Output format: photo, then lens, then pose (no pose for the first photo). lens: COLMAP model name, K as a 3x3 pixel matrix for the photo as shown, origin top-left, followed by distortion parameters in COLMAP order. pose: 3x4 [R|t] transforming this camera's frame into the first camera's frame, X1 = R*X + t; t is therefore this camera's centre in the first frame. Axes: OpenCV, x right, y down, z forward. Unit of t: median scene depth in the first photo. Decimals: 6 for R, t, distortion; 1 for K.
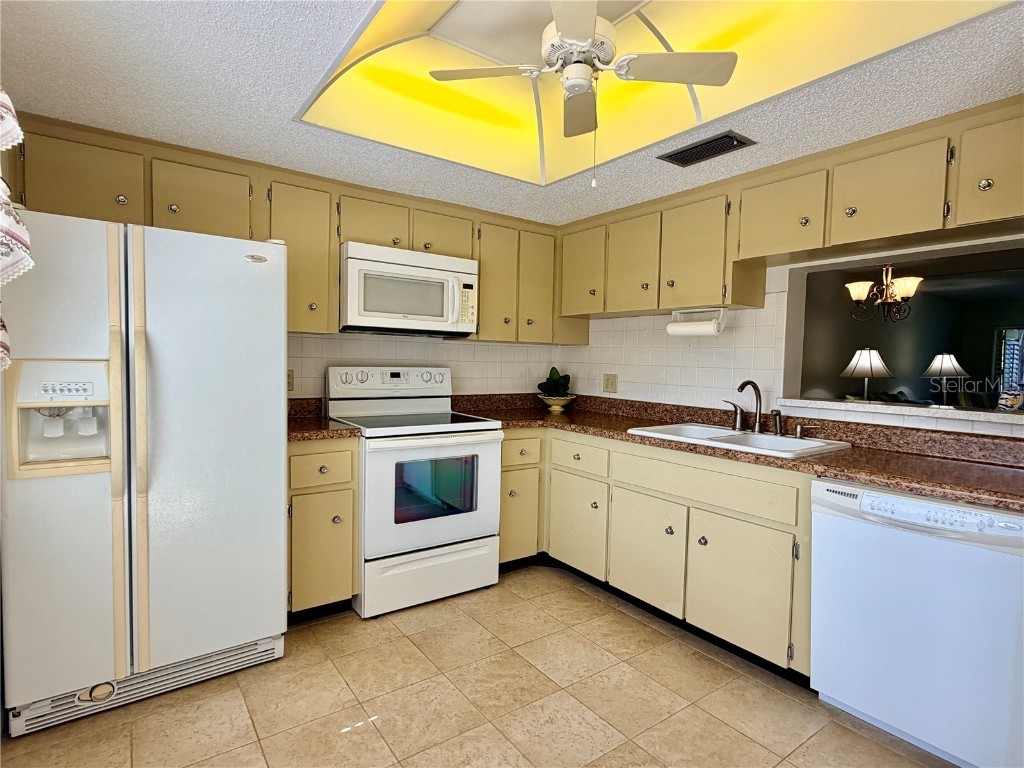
lens RADIAL K [[539.4, 0, 508.2], [0, 539.4, 381.7], [0, 0, 1]] dist [0.000597, -0.000229]
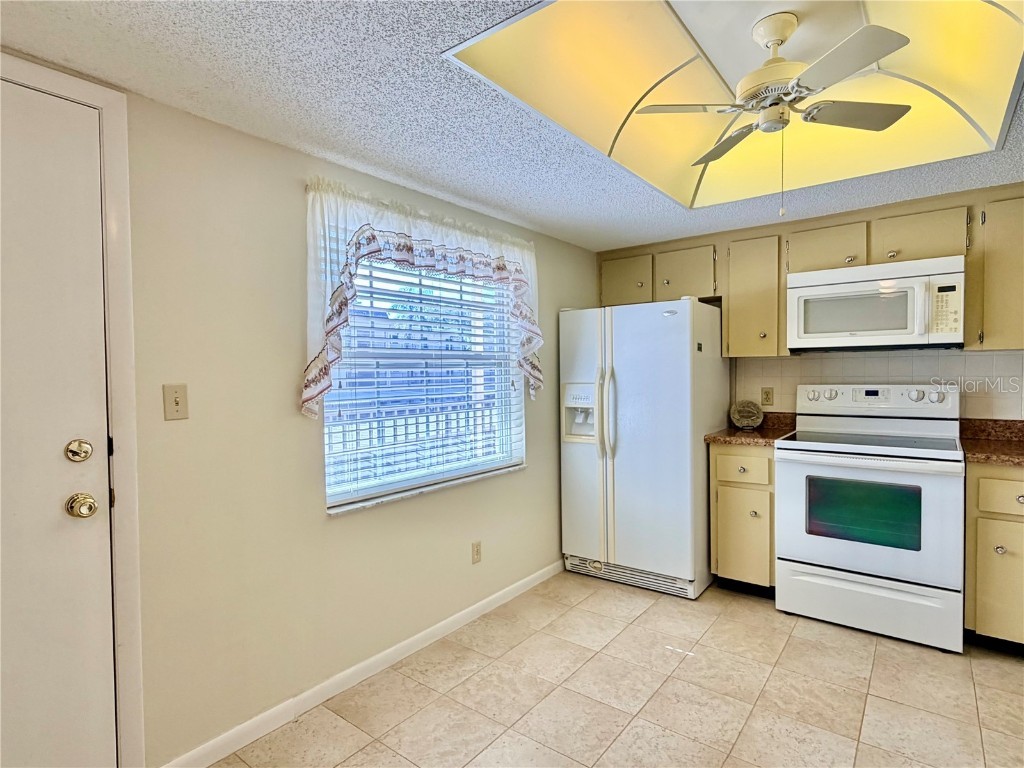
lens RADIAL K [[539.4, 0, 508.2], [0, 539.4, 381.7], [0, 0, 1]] dist [0.000597, -0.000229]
pose [[0.285228, -0.005261, -0.958445, 0.584090], [-0.015740, 0.999824, -0.010172, -0.013761], [0.958330, 0.017987, 0.285095, 0.117790]]
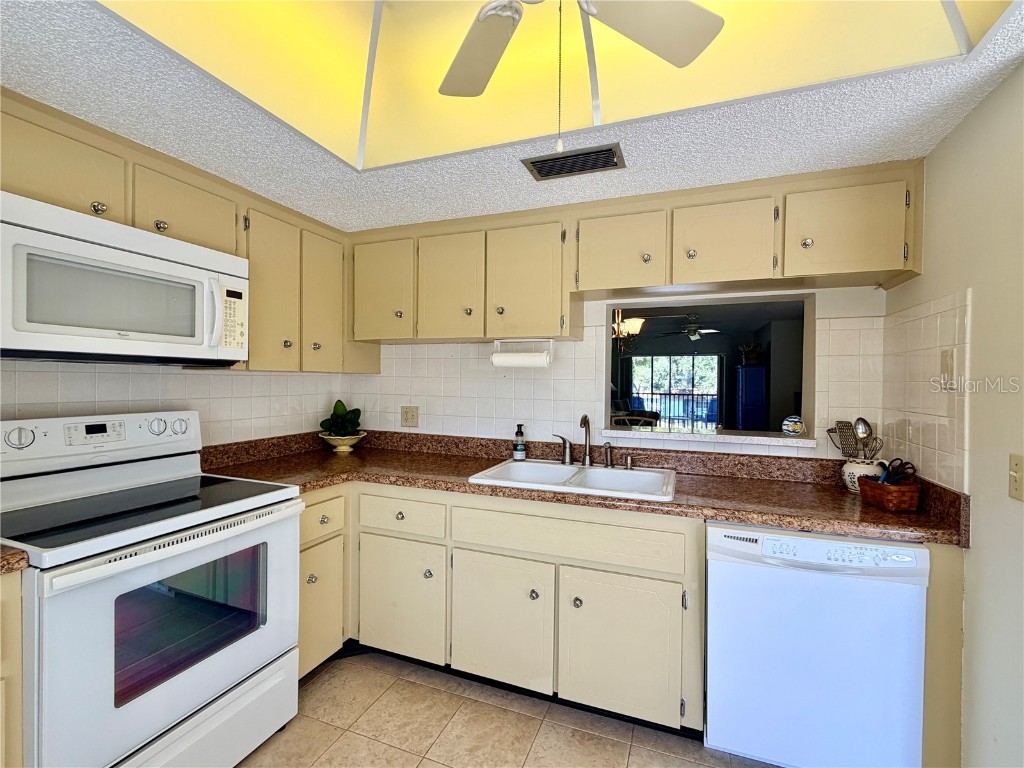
lens RADIAL K [[463.4, 0, 512.0], [0, 463.4, 384.0], [0, 0, 1]] dist [0.005456, 0.000355]
pose [[0.837215, -0.018577, 0.546558, -0.113578], [0.030311, 0.999463, -0.012459, -0.046825], [-0.546033, 0.026997, 0.837329, 0.333809]]
